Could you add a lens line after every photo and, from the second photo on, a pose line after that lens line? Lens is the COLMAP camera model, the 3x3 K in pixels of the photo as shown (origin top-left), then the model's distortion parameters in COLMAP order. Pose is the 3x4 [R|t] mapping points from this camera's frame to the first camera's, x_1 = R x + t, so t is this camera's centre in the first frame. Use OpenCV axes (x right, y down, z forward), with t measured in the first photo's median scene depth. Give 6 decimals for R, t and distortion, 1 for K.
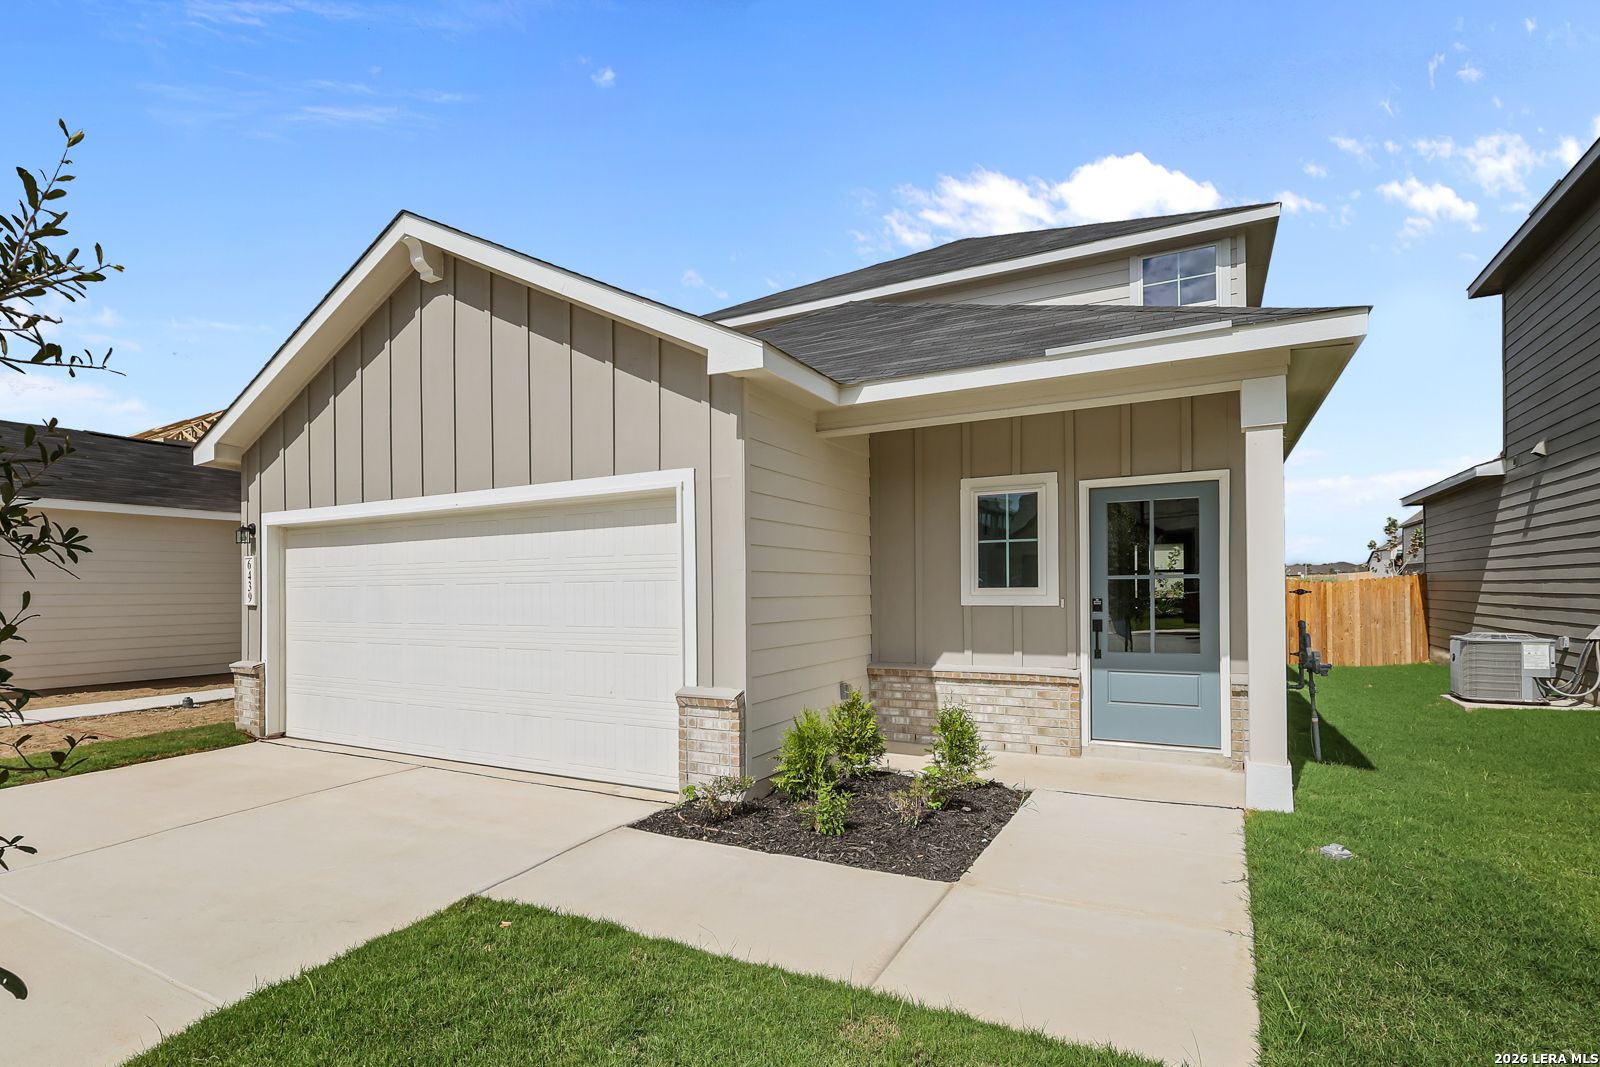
lens RADIAL K [[796.9, 0, 745.0], [0, 796.9, 583.6], [0, 0, 1]] dist [0.002290, -0.000253]
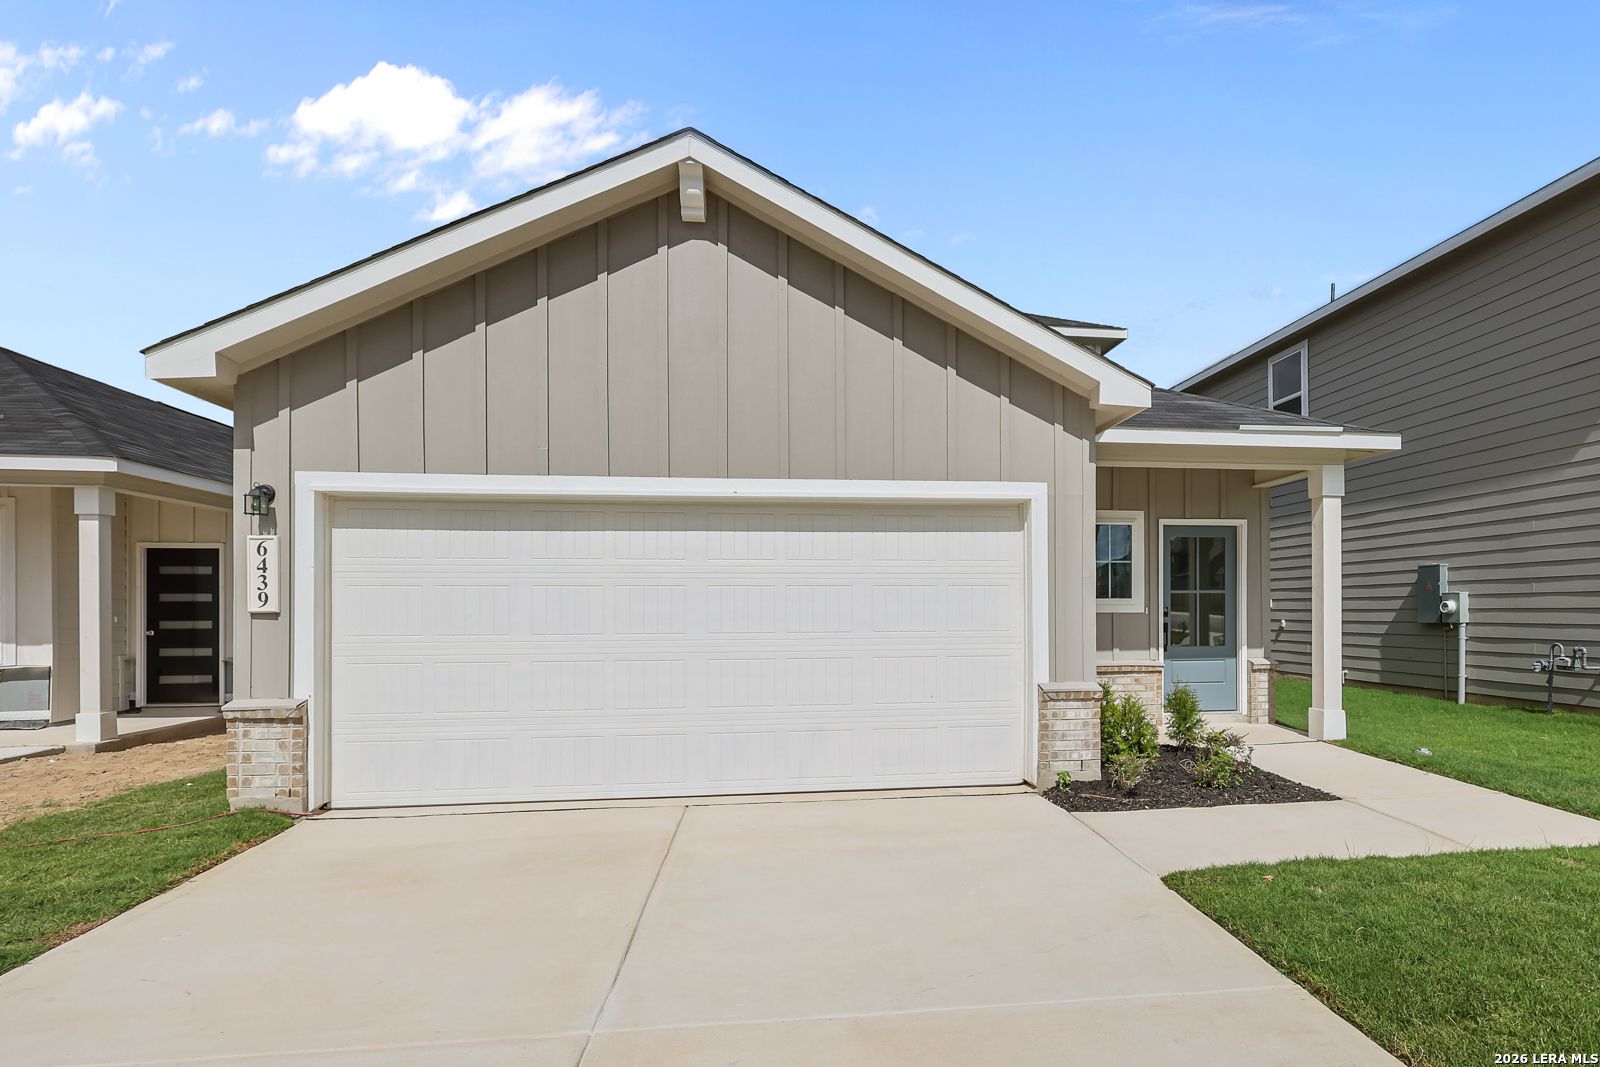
lens RADIAL K [[796.9, 0, 898.7], [0, 796.9, 606.3], [0, 0, 1]] dist [0.002290, -0.000253]
pose [[0.785095, 0.007351, 0.619331, -0.749367], [-0.009860, 0.999951, 0.000630, 0.020948], [-0.619296, -0.006602, 0.785130, 0.221481]]
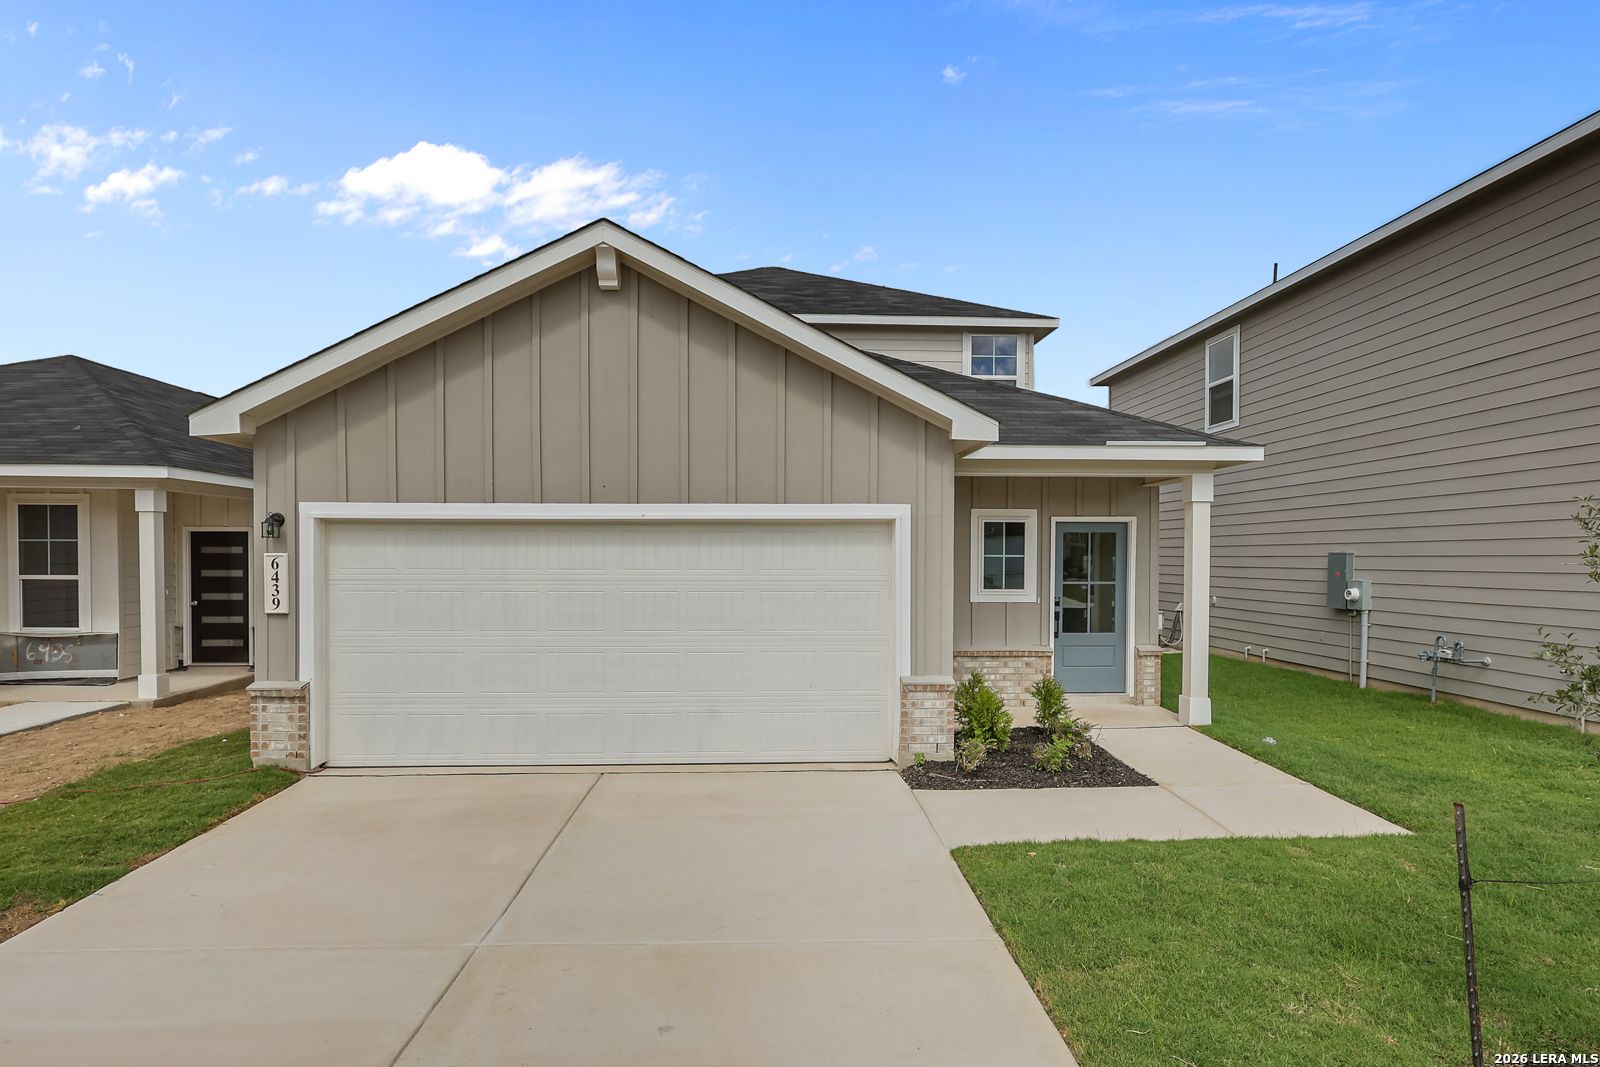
lens RADIAL K [[796.9, 0, 821.2], [0, 796.9, 570.4], [0, 0, 1]] dist [0.002290, -0.000253]
pose [[0.835621, 0.003048, 0.549298, -0.732671], [-0.018087, 0.999595, 0.021969, -0.054935], [-0.549009, -0.028293, 0.835338, 0.012196]]
